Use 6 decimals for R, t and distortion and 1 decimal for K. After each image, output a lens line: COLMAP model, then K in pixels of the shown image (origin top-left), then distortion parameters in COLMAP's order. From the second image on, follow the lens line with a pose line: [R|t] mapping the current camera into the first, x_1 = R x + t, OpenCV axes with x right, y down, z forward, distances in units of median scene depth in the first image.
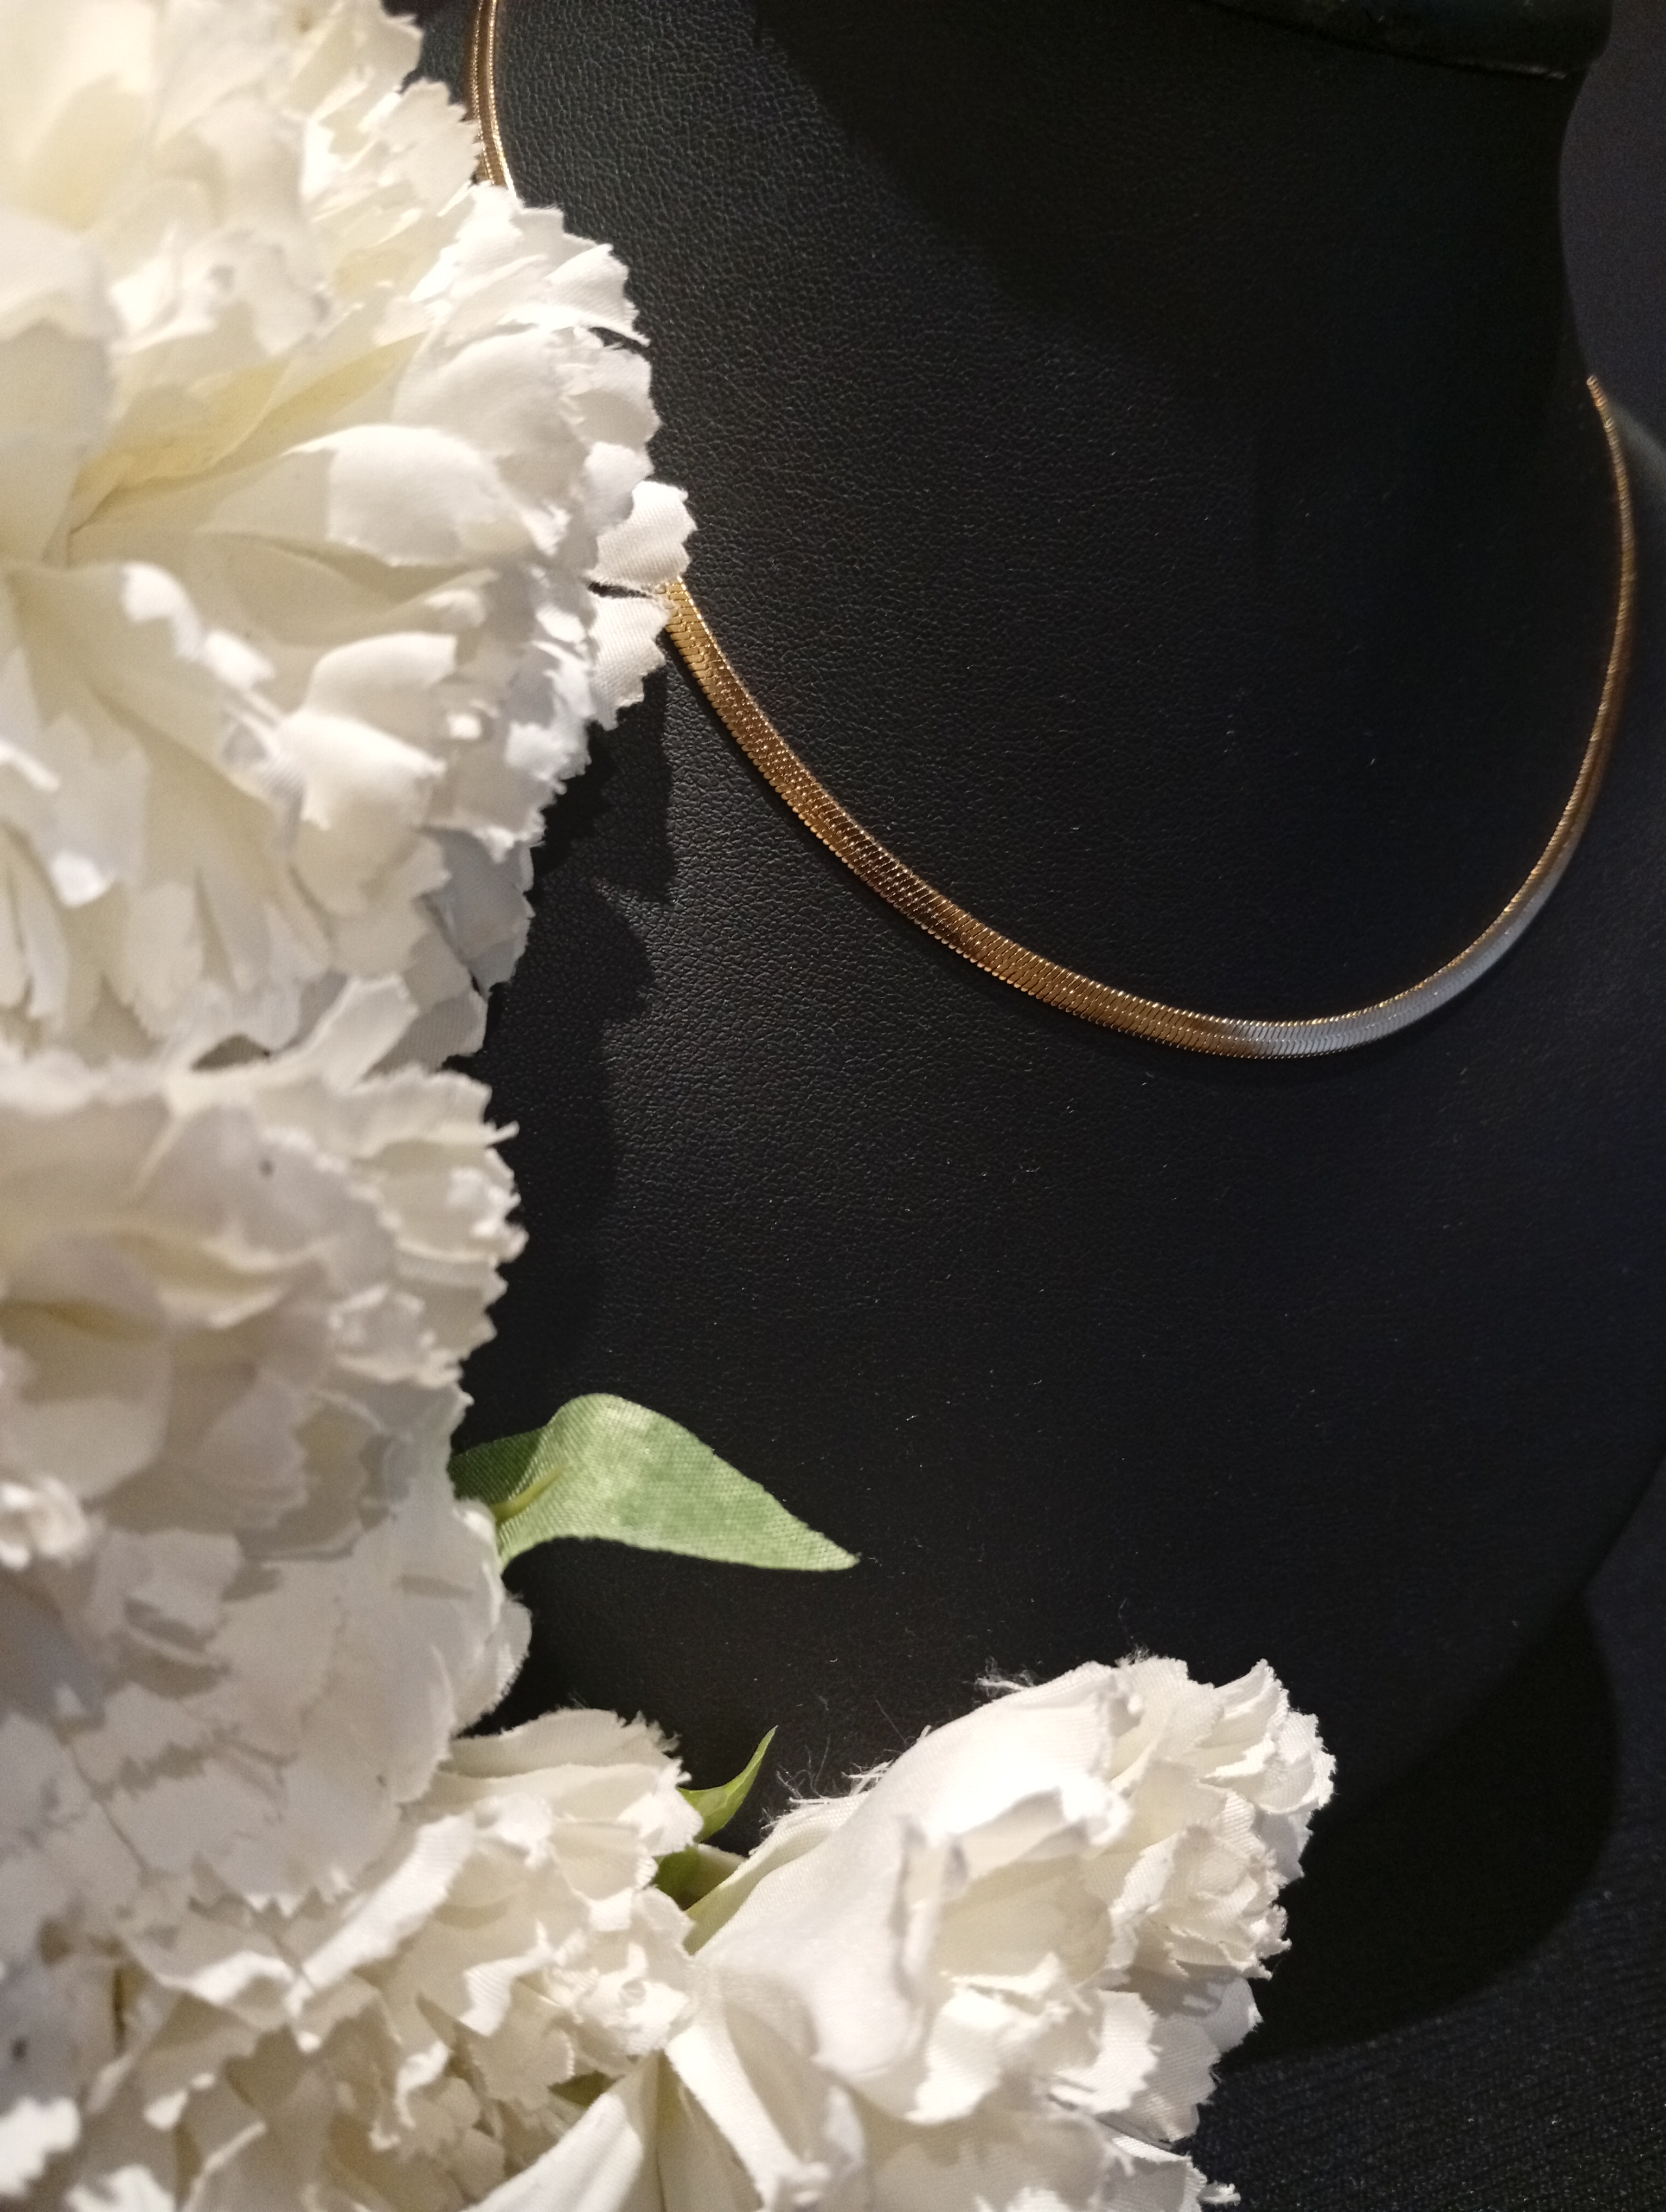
lens RADIAL K [[1818.1, 0, 825.4], [0, 1818.1, 1114.7], [0, 0, 1]] dist [0.088767, -0.306219]
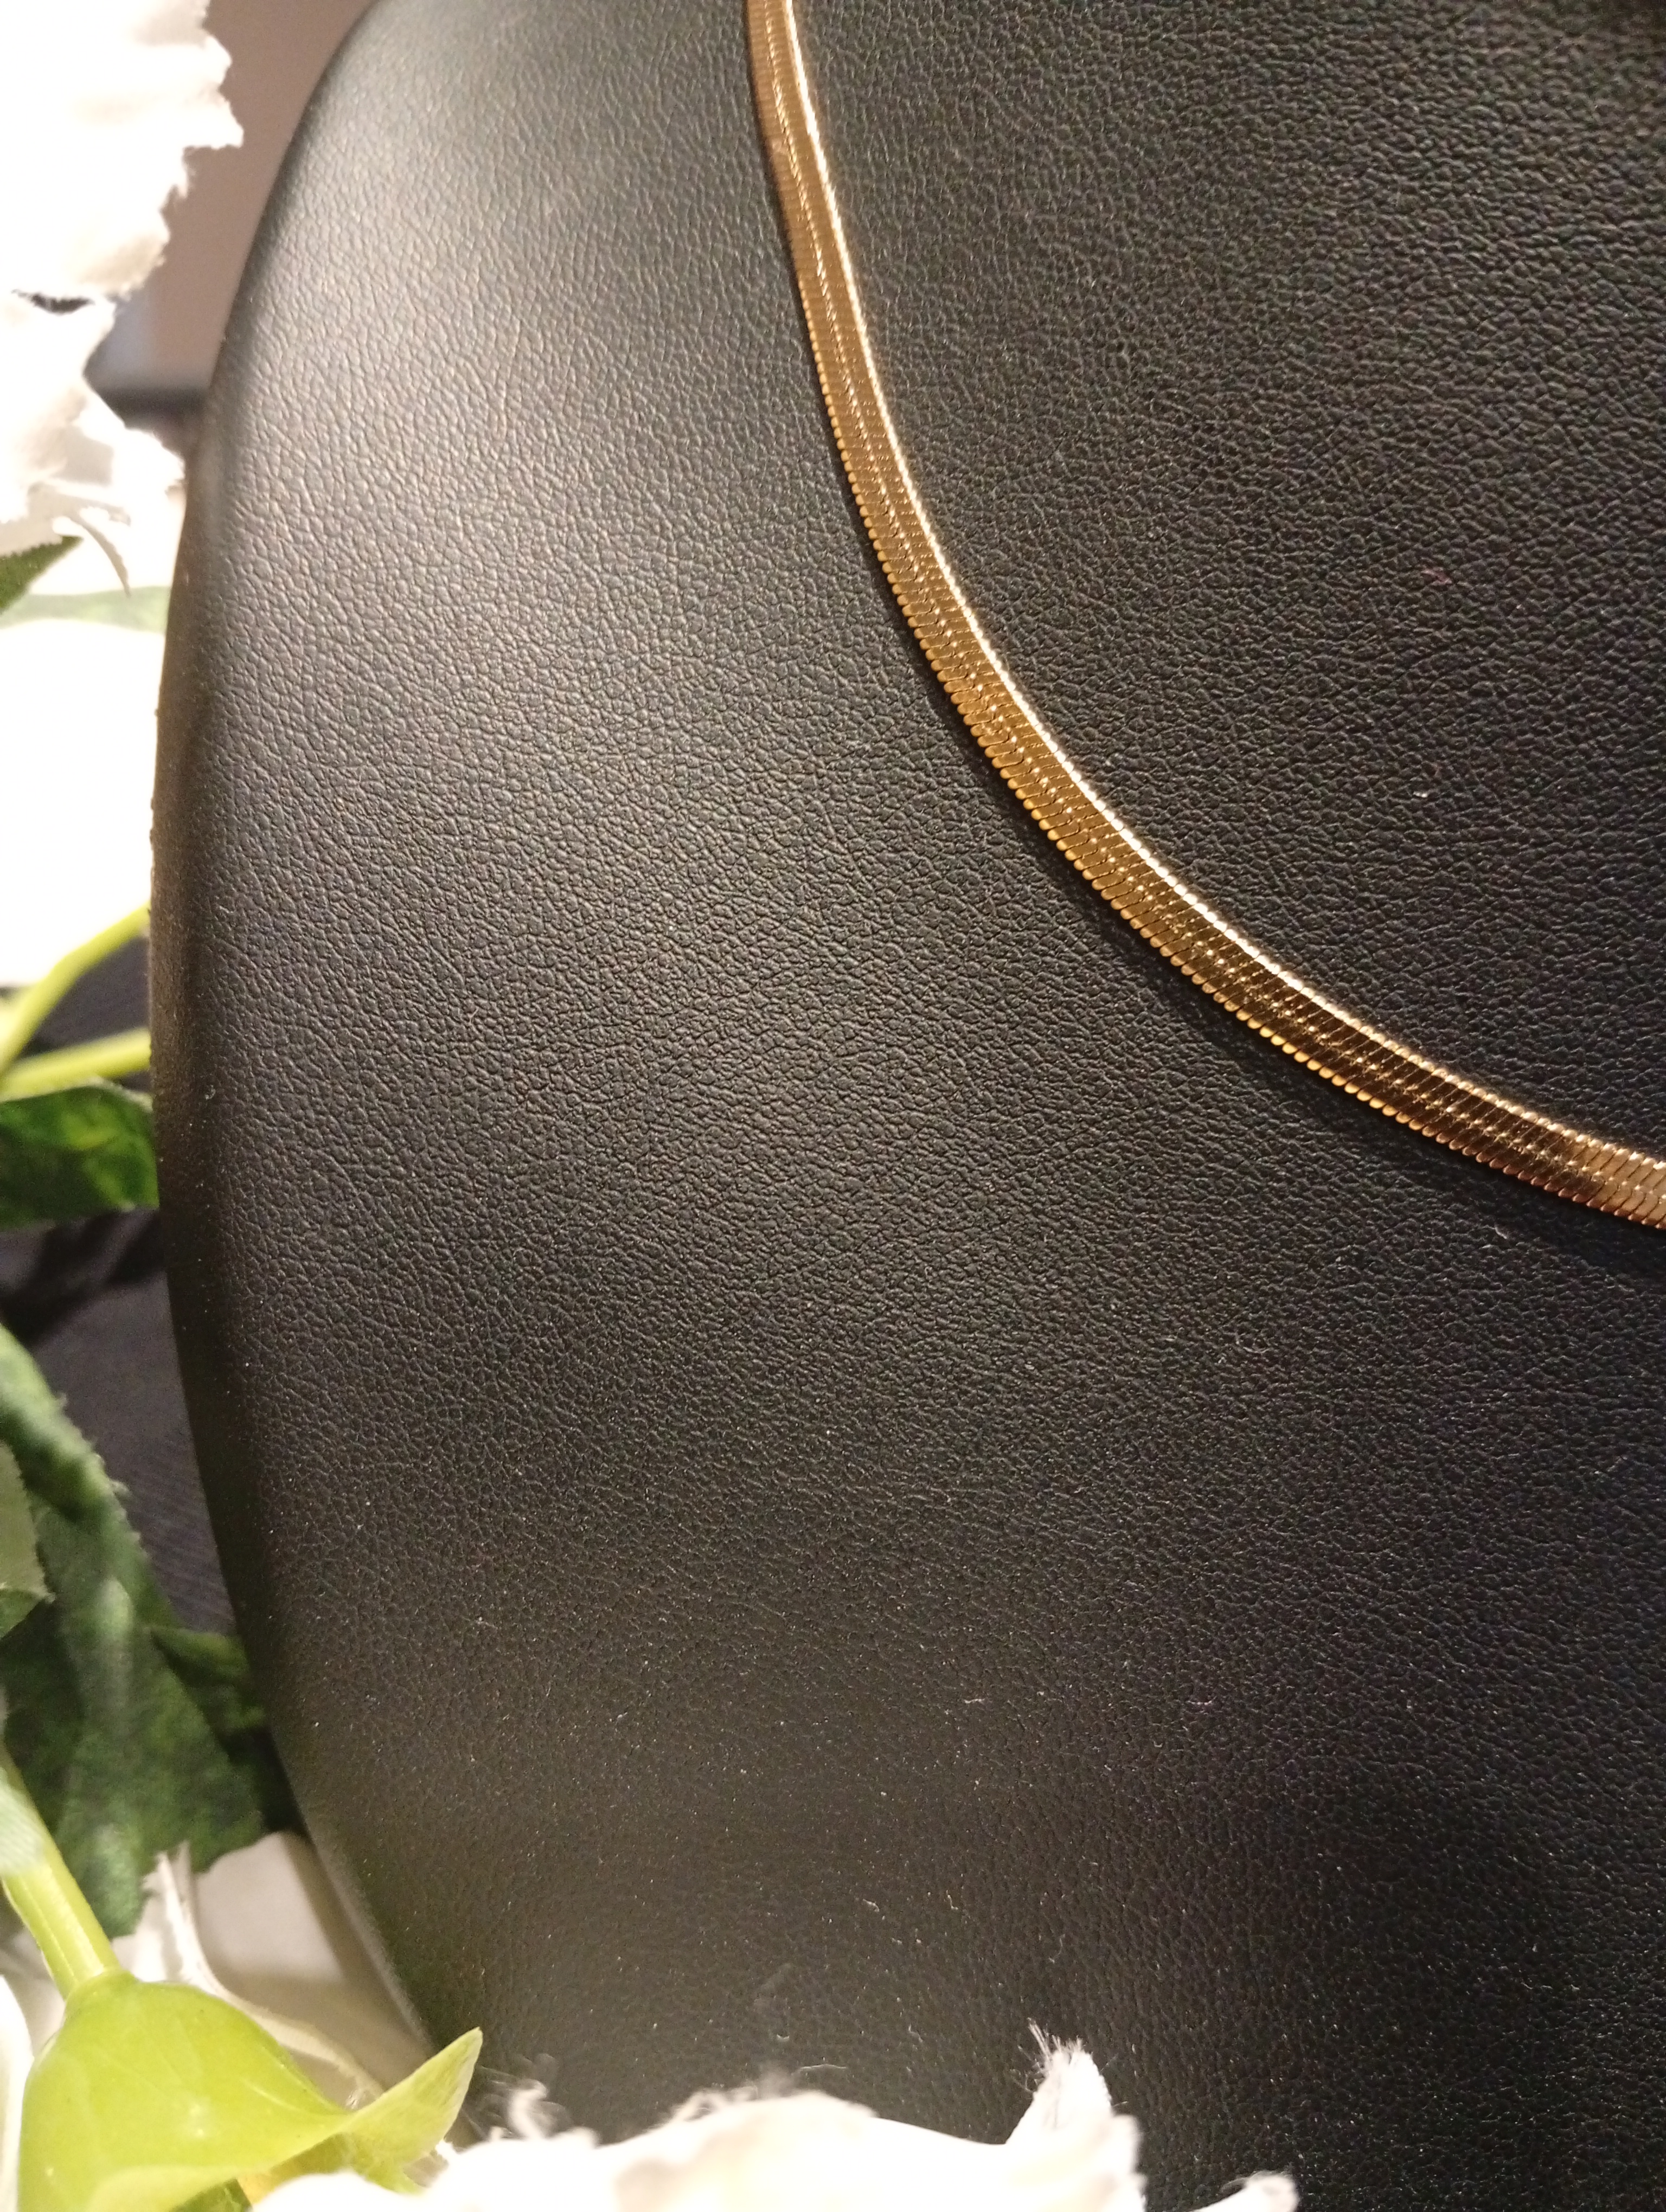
lens RADIAL K [[1881.0, 0, 790.7], [0, 1881.0, 1106.6], [0, 0, 1]] dist [0.036934, -0.185733]
pose [[0.903002, 0.163617, -0.397262, 0.215174], [-0.190754, 0.981195, -0.029481, -0.000497], [0.384968, 0.102400, 0.917232, 0.376121]]
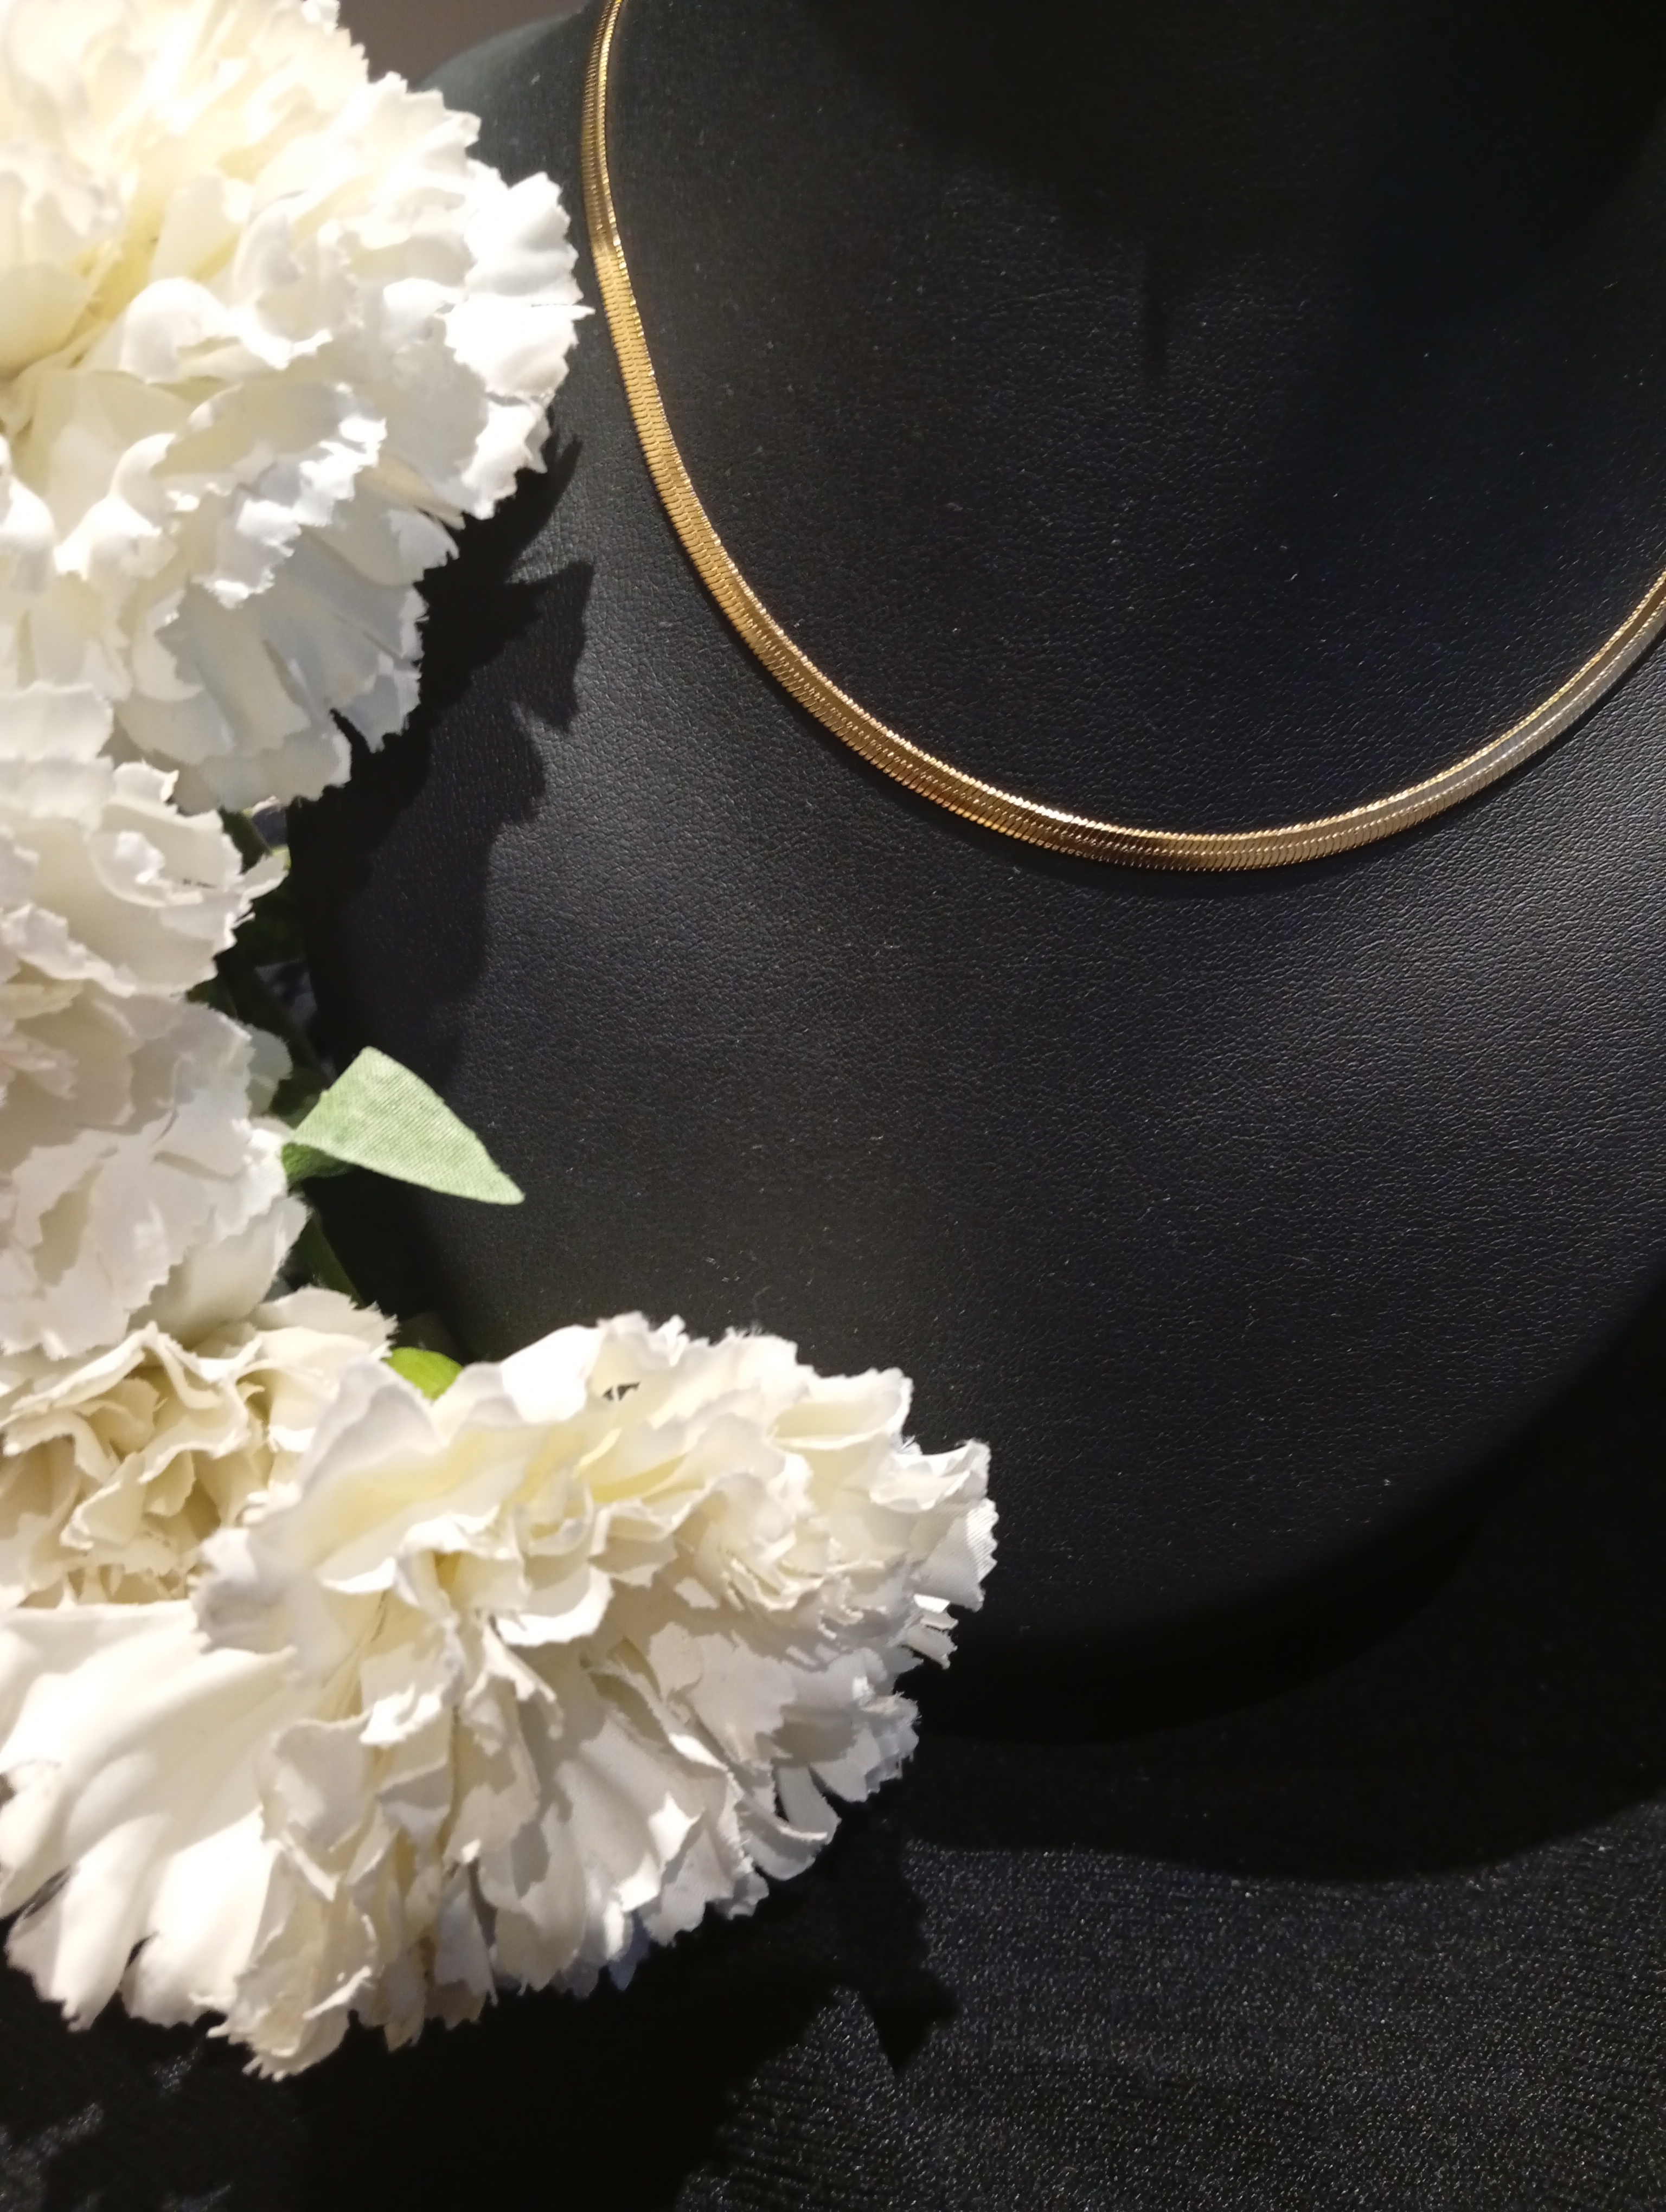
lens RADIAL K [[1818.1, 0, 799.8], [0, 1818.1, 1128.3], [0, 0, 1]] dist [0.088767, -0.306219]
pose [[0.886435, 0.144332, -0.439775, 0.581319], [-0.124129, 0.989463, 0.074534, 0.066677], [0.445899, -0.011480, 0.895010, -0.012411]]
